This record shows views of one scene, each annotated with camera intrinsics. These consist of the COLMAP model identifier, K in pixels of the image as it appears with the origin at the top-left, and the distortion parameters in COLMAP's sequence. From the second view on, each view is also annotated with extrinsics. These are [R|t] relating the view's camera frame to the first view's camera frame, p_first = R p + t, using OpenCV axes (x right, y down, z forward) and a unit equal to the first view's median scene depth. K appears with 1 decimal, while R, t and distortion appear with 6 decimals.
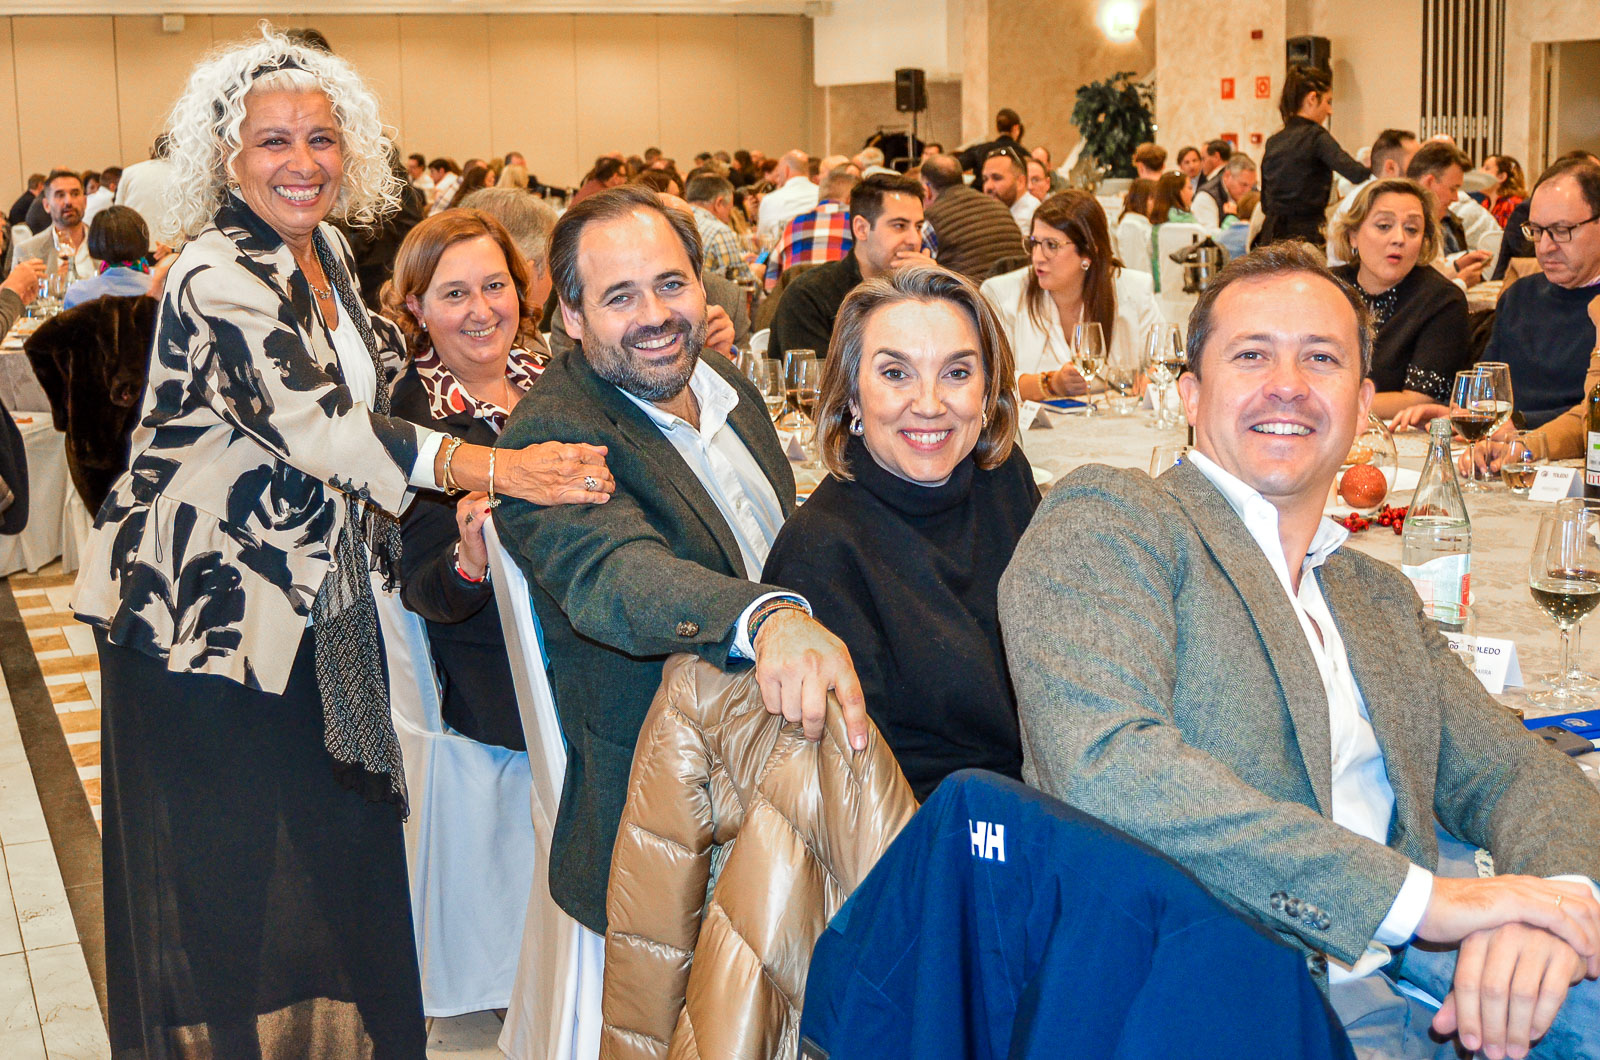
lens RADIAL K [[2006.3, 0, 699.6], [0, 2006.3, 452.9], [0, 0, 1]] dist [-0.067531, 0.025068]
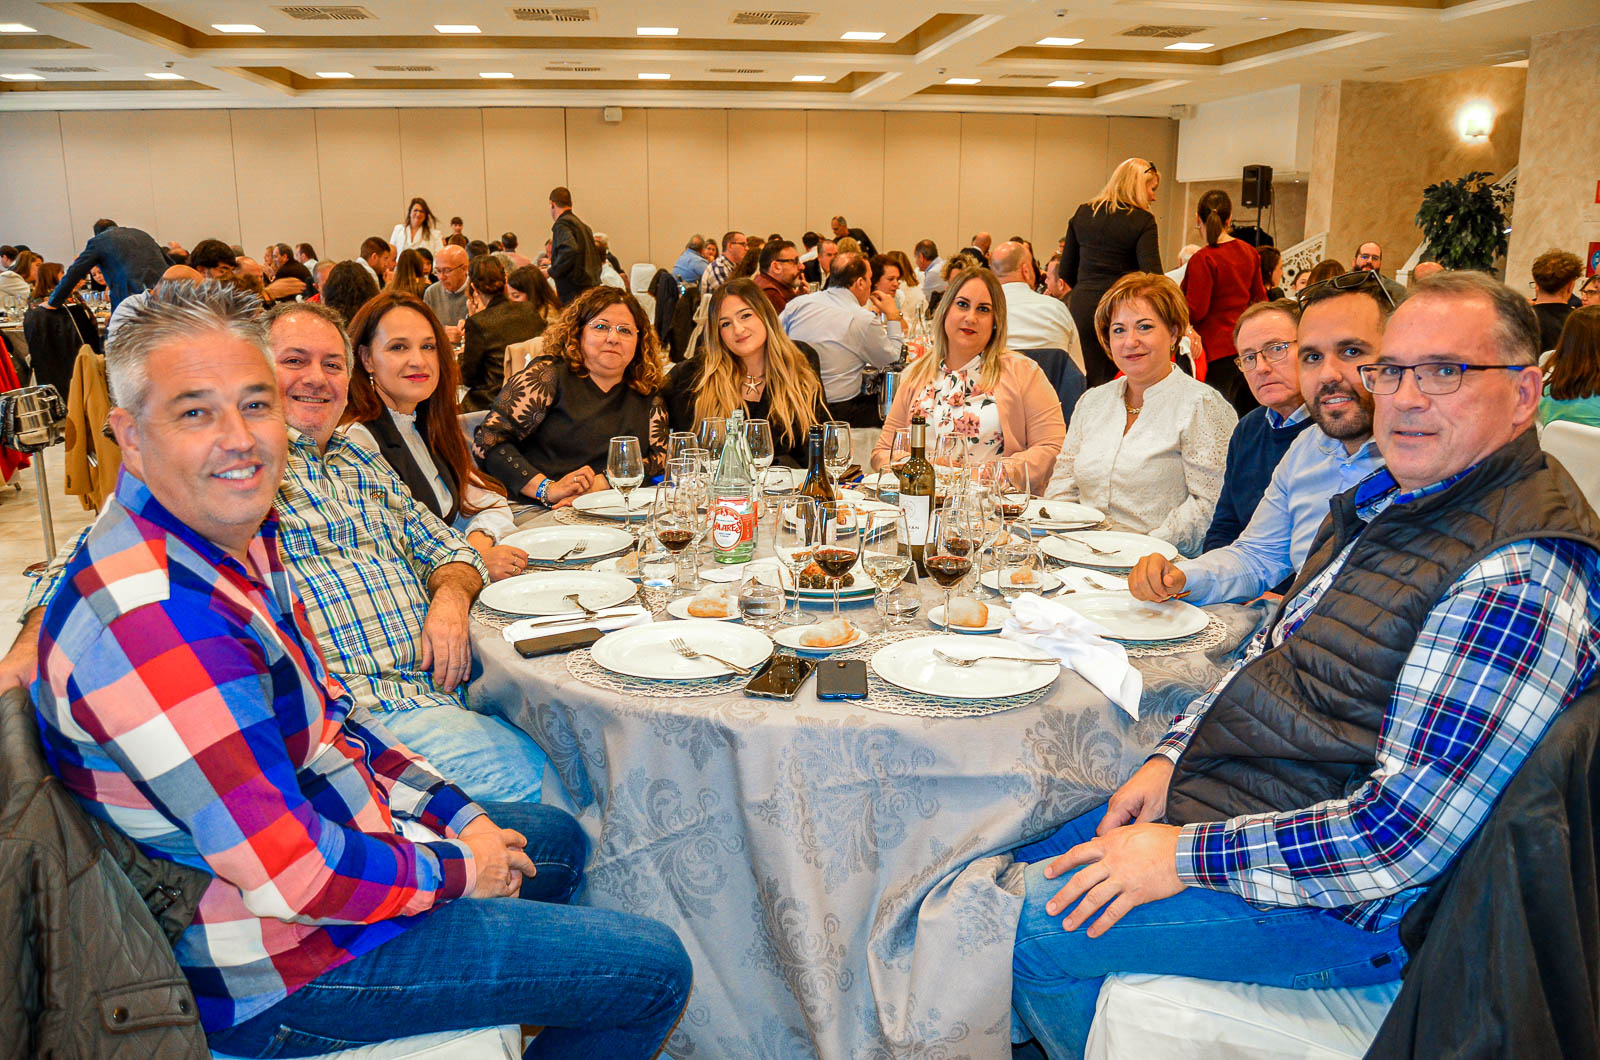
lens RADIAL K [[1257.3, 0, 806.9], [0, 1257.3, 535.2], [0, 0, 1]] dist [-0.091623, 0.039962]
pose [[0.965427, 0.087638, -0.245500, 0.060005], [-0.064597, 0.992849, 0.100394, -0.055517], [0.252542, -0.081065, 0.964184, 0.339124]]
